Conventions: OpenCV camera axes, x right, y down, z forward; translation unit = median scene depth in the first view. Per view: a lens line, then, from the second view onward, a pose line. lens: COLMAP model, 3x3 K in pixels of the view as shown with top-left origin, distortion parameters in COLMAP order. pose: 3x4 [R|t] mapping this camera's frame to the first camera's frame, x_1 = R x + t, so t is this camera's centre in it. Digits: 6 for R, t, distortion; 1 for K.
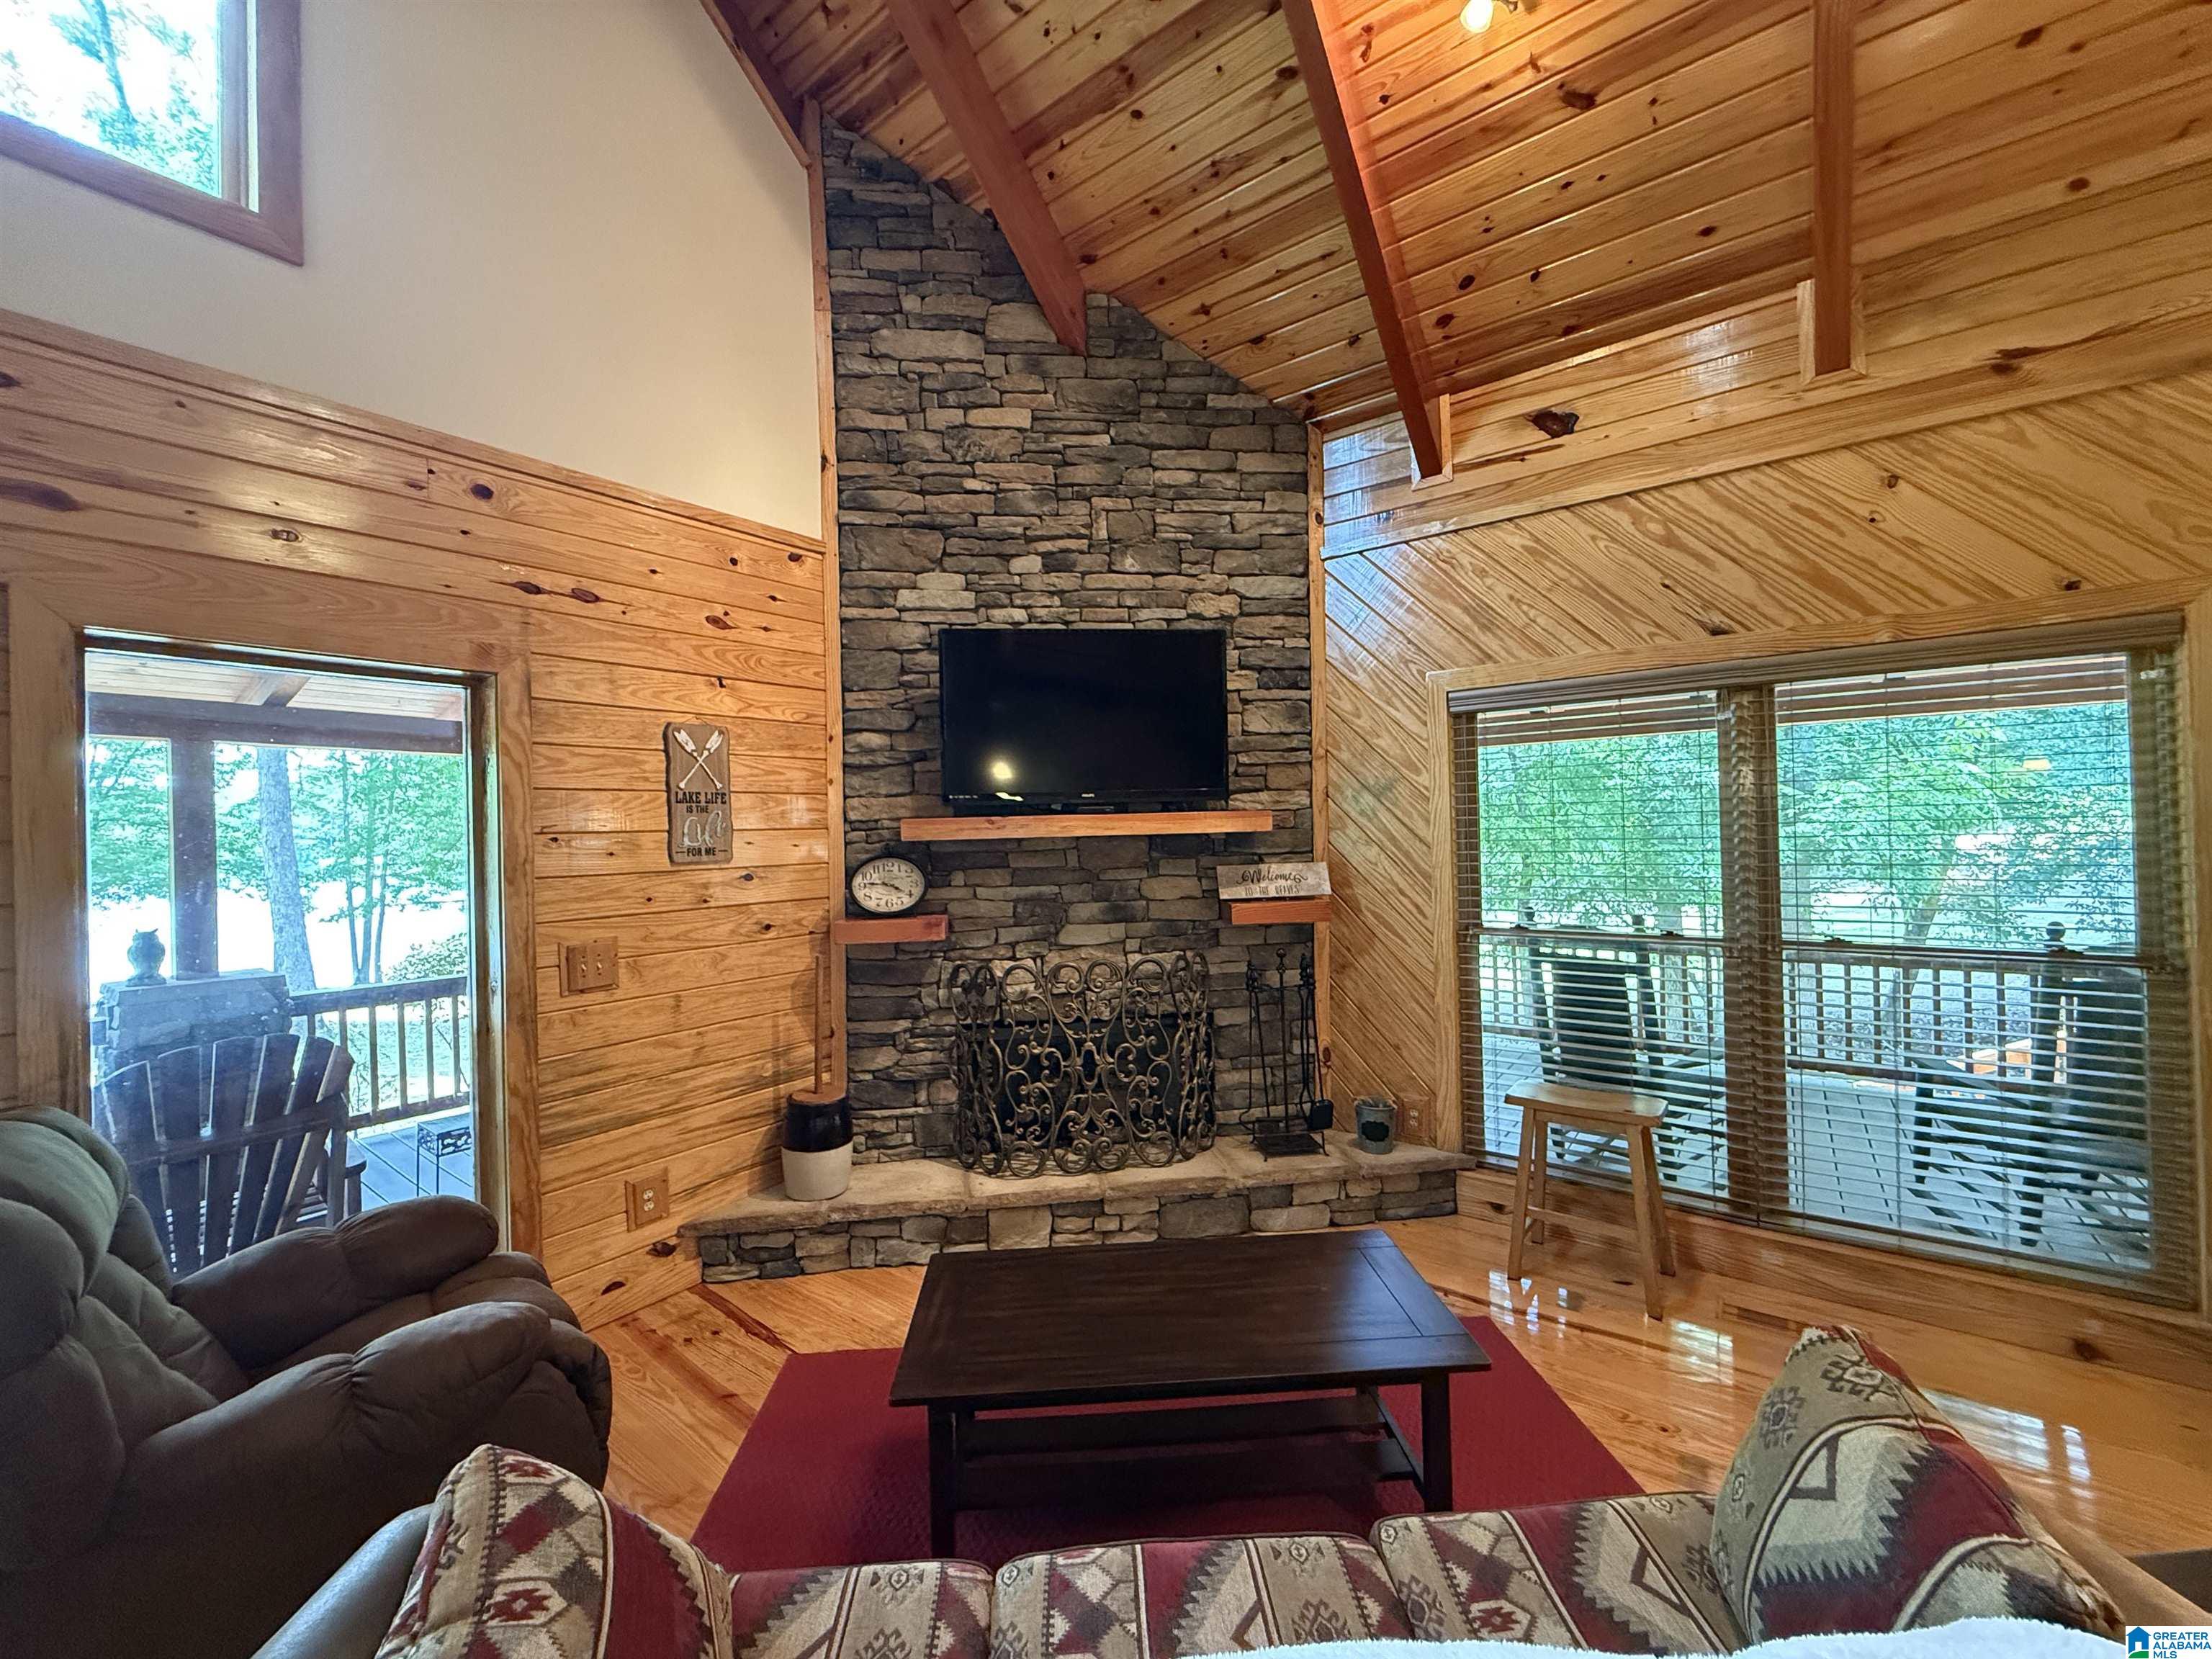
lens RADIAL K [[882.0, 0, 1101.1], [0, 882.0, 826.7], [0, 0, 1]] dist [0.000569, -0.000259]
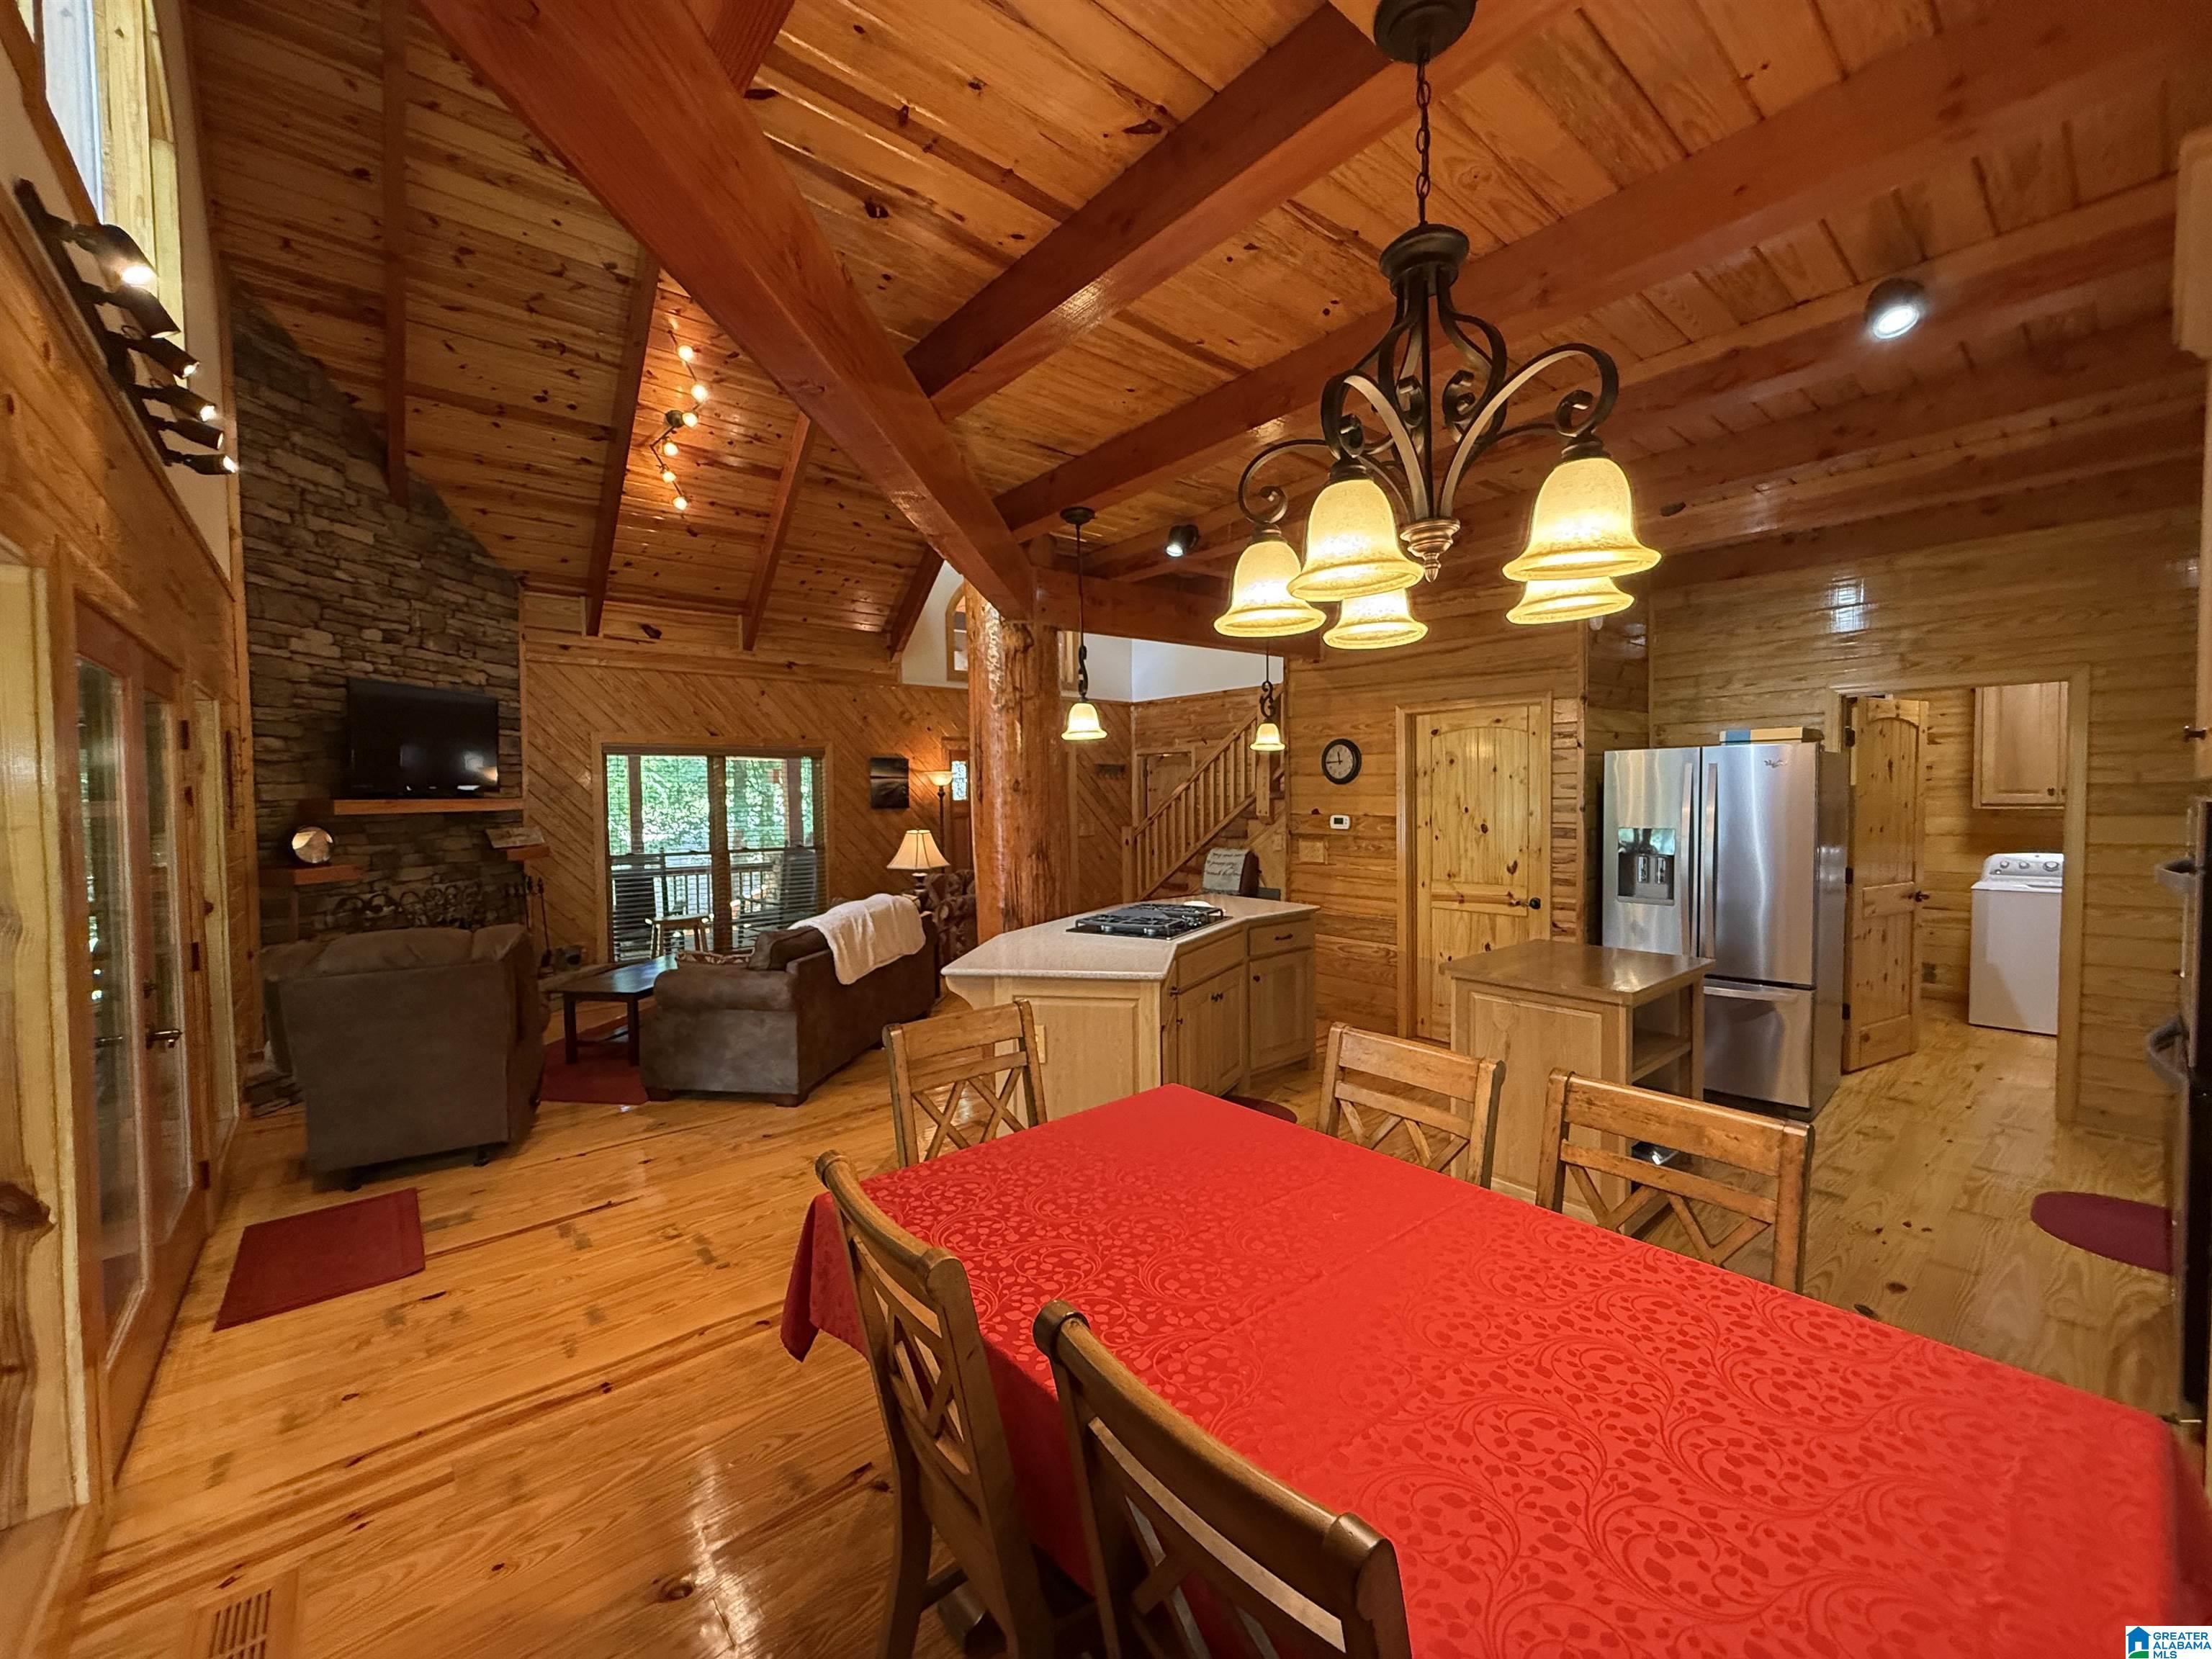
lens RADIAL K [[882.0, 0, 1104.8], [0, 882.0, 826.7], [0, 0, 1]] dist [0.000569, -0.000259]
pose [[0.212370, -0.014568, 0.977081, -1.351762], [-0.000196, 0.999888, 0.014951, 0.013010], [-0.977189, -0.003367, 0.212343, -0.583434]]
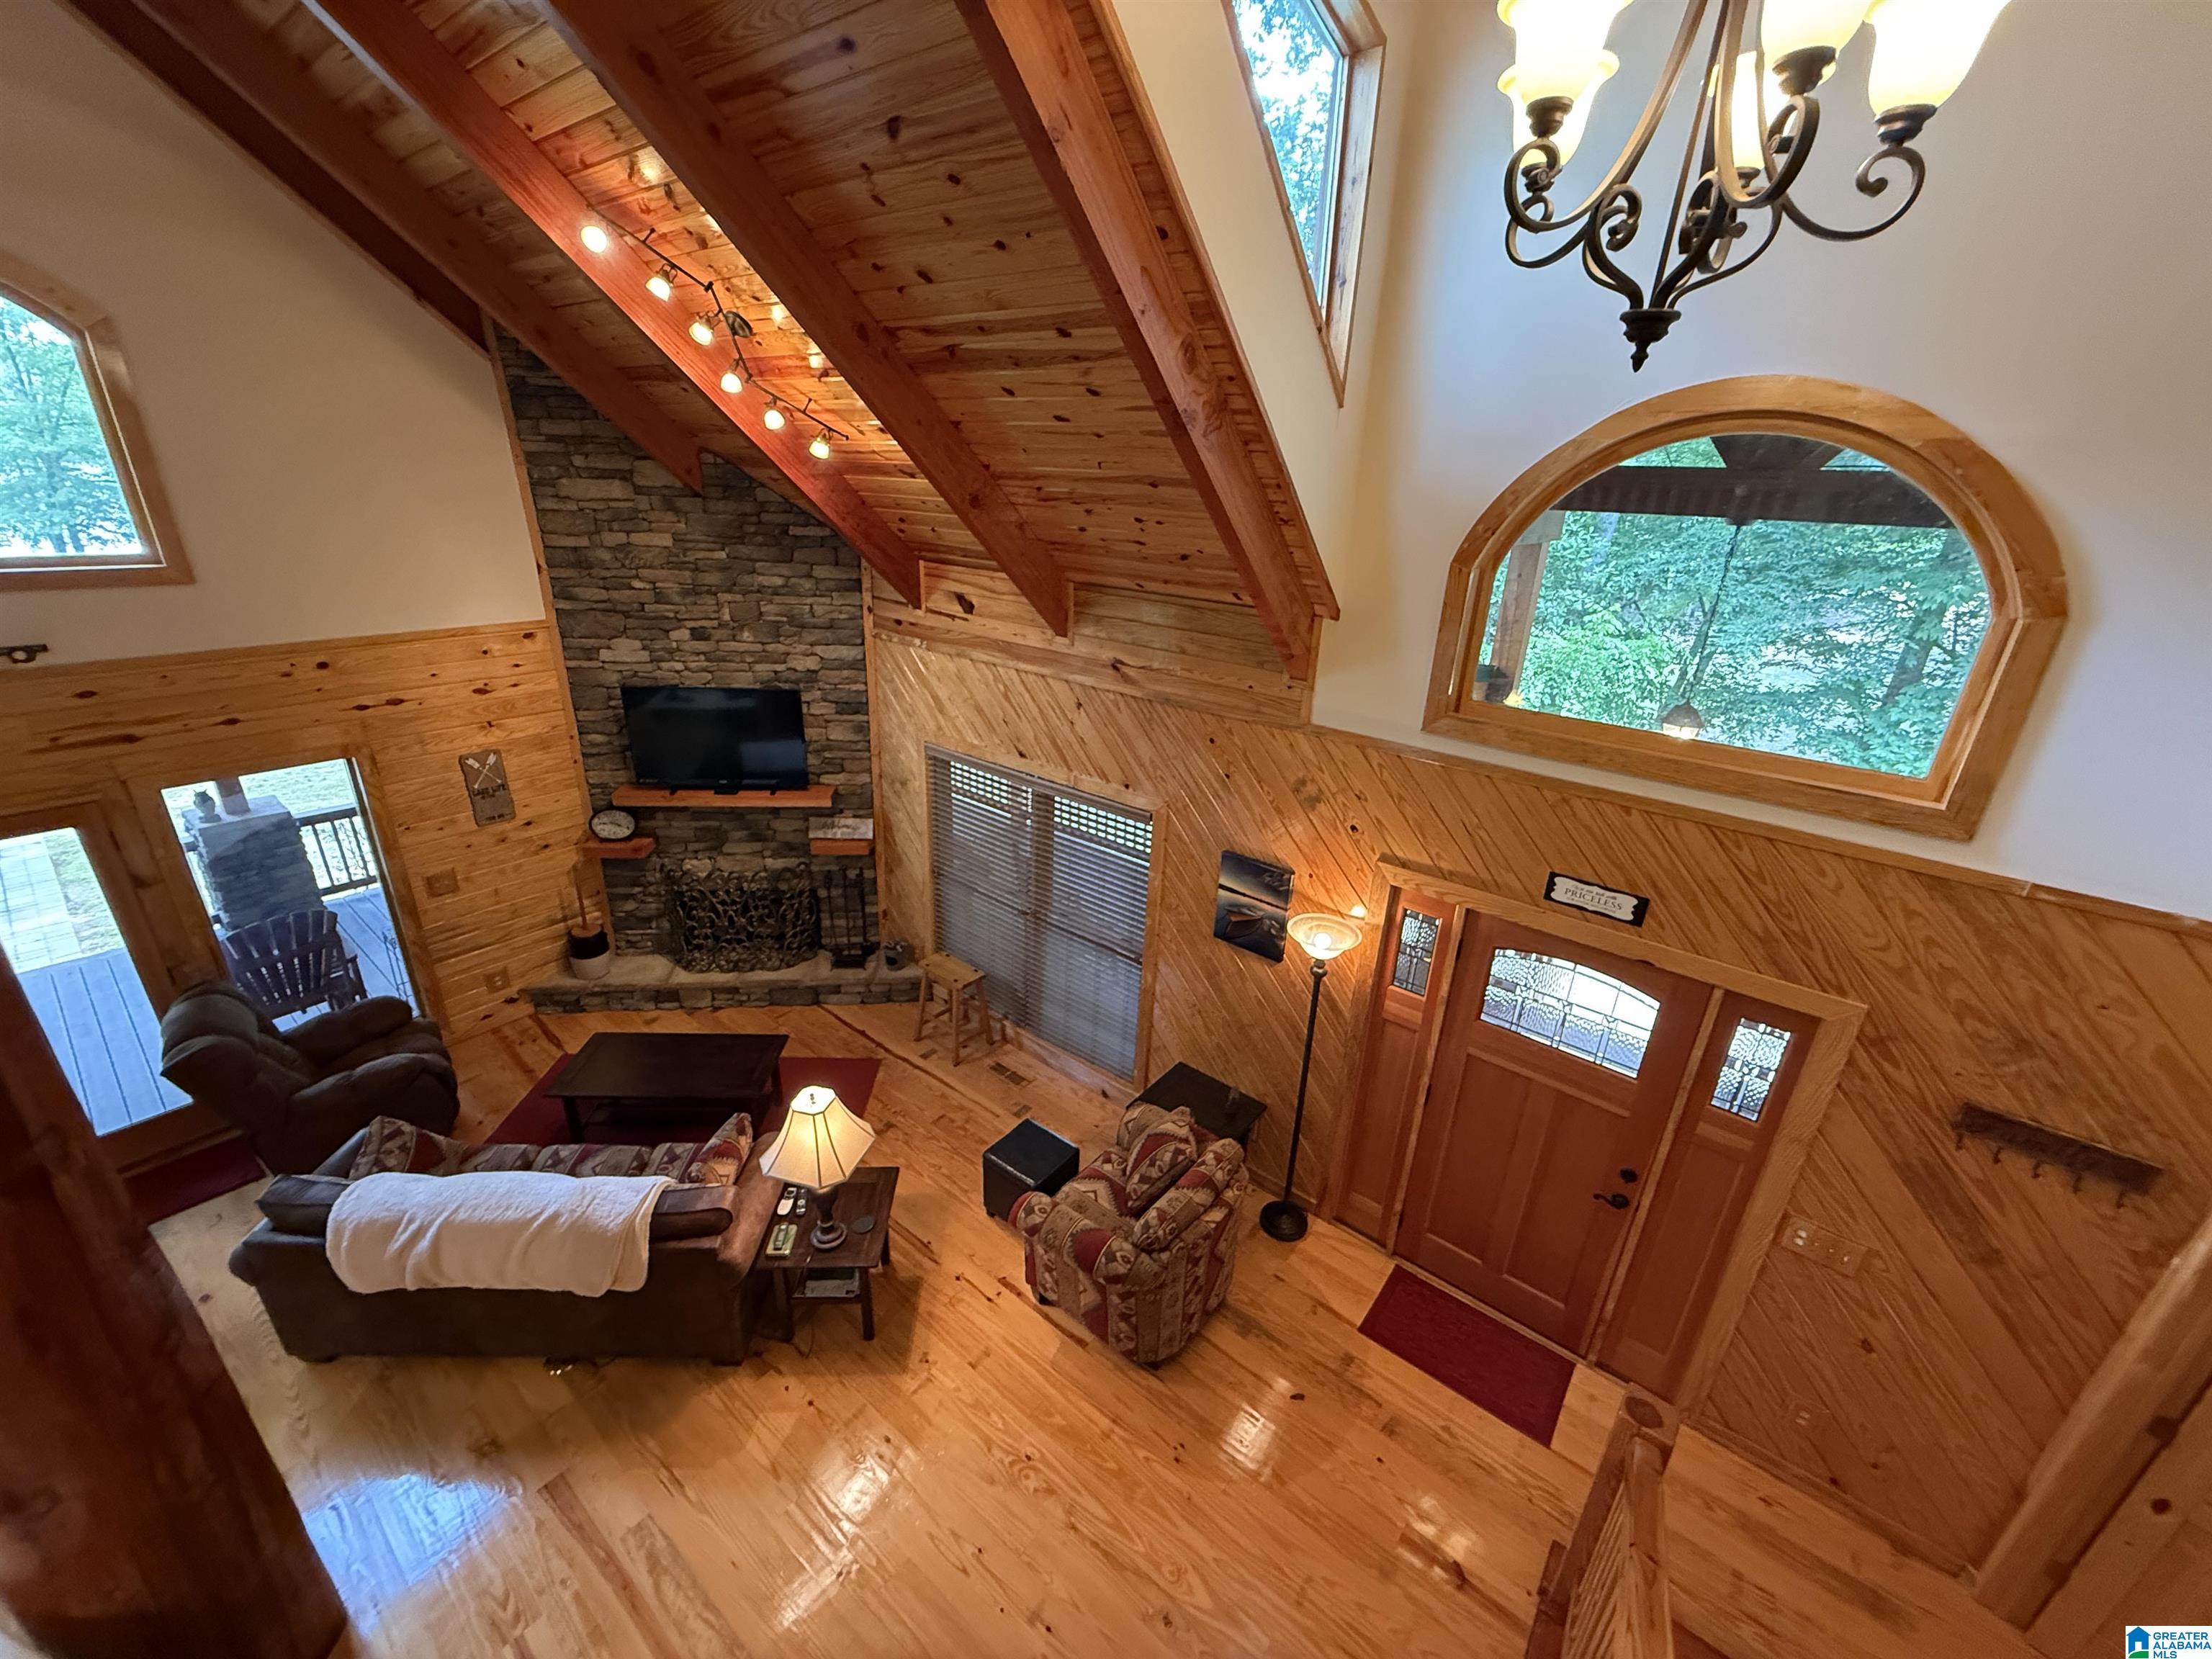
lens RADIAL K [[882.0, 0, 1101.9], [0, 882.0, 826.0], [0, 0, 1]] dist [0.000569, -0.000259]
pose [[0.997617, 0.068972, 0.001828, 0.721867], [-0.064443, 0.921978, 0.381843, -0.656809], [0.024651, -0.381051, 0.924225, -0.612845]]
